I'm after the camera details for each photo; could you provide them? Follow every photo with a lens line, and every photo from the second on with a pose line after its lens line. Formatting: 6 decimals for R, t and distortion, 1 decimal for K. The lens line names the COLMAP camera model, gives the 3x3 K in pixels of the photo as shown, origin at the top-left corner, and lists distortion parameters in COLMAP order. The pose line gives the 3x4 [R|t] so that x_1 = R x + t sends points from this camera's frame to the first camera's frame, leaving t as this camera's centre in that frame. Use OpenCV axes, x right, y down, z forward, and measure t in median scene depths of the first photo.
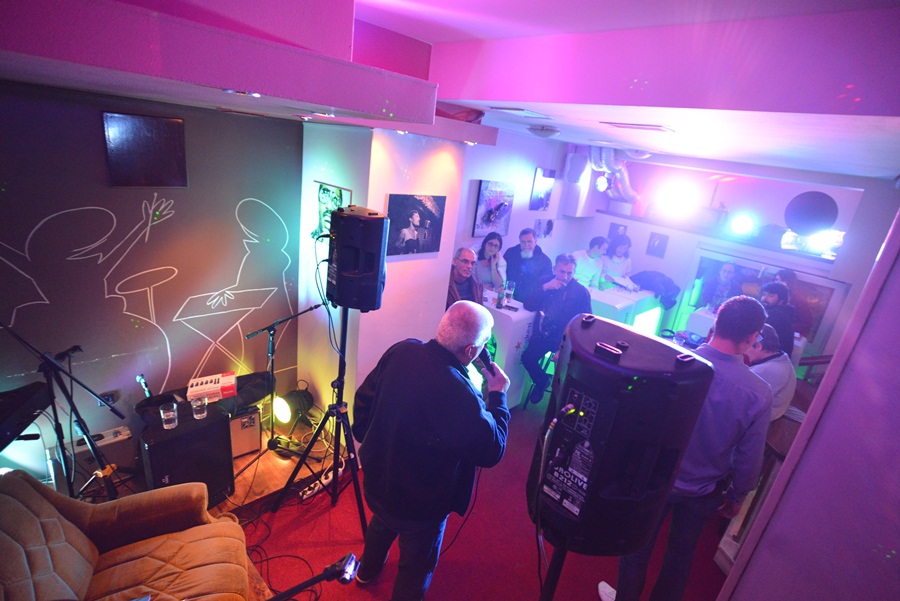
lens RADIAL K [[445.0, 0, 457.7], [0, 445.0, 297.8], [0, 0, 1]] dist [-0.053629, 0.016929]
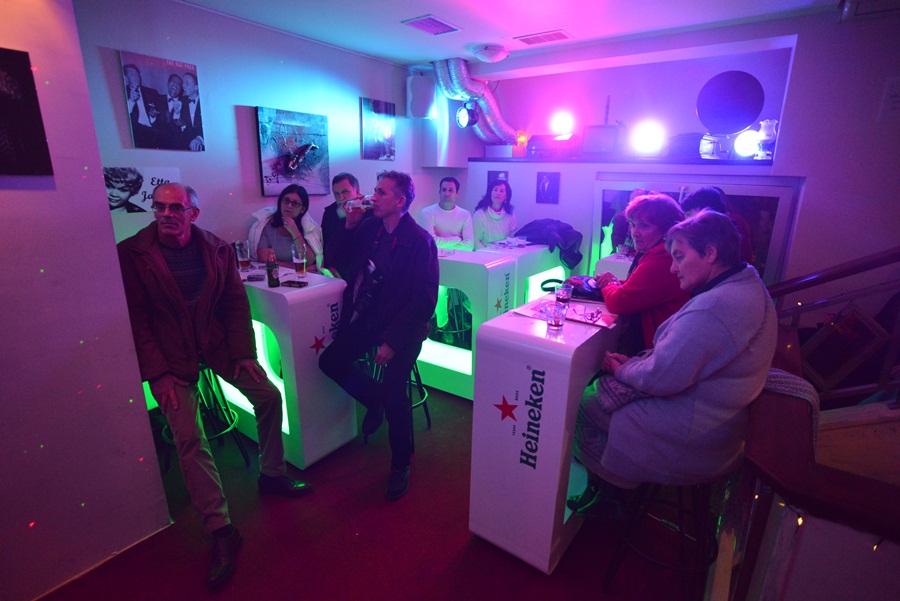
lens RADIAL K [[445.0, 0, 453.6], [0, 445.0, 296.2], [0, 0, 1]] dist [-0.053629, 0.016929]
pose [[0.982585, -0.150176, 0.109427, 0.219538], [0.154810, 0.987320, -0.035117, 0.077953], [-0.102766, 0.051446, 0.993374, 0.324771]]
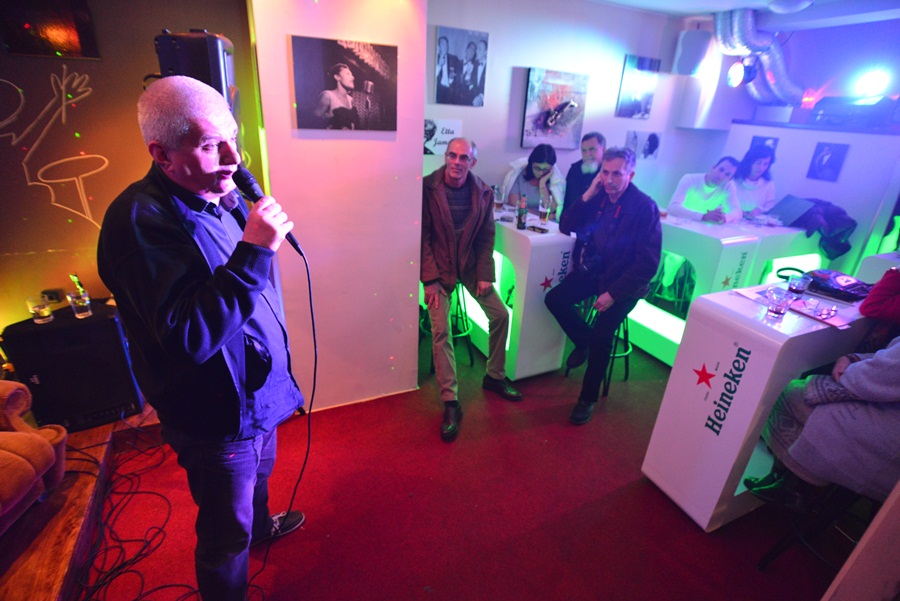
lens RADIAL K [[445.0, 0, 455.3], [0, 445.0, 299.1], [0, 0, 1]] dist [-0.053629, 0.016929]
pose [[0.932857, 0.063672, -0.354575, 0.214110], [-0.043890, 0.997012, 0.063564, 0.079113], [0.357563, -0.043733, 0.932864, 0.238888]]
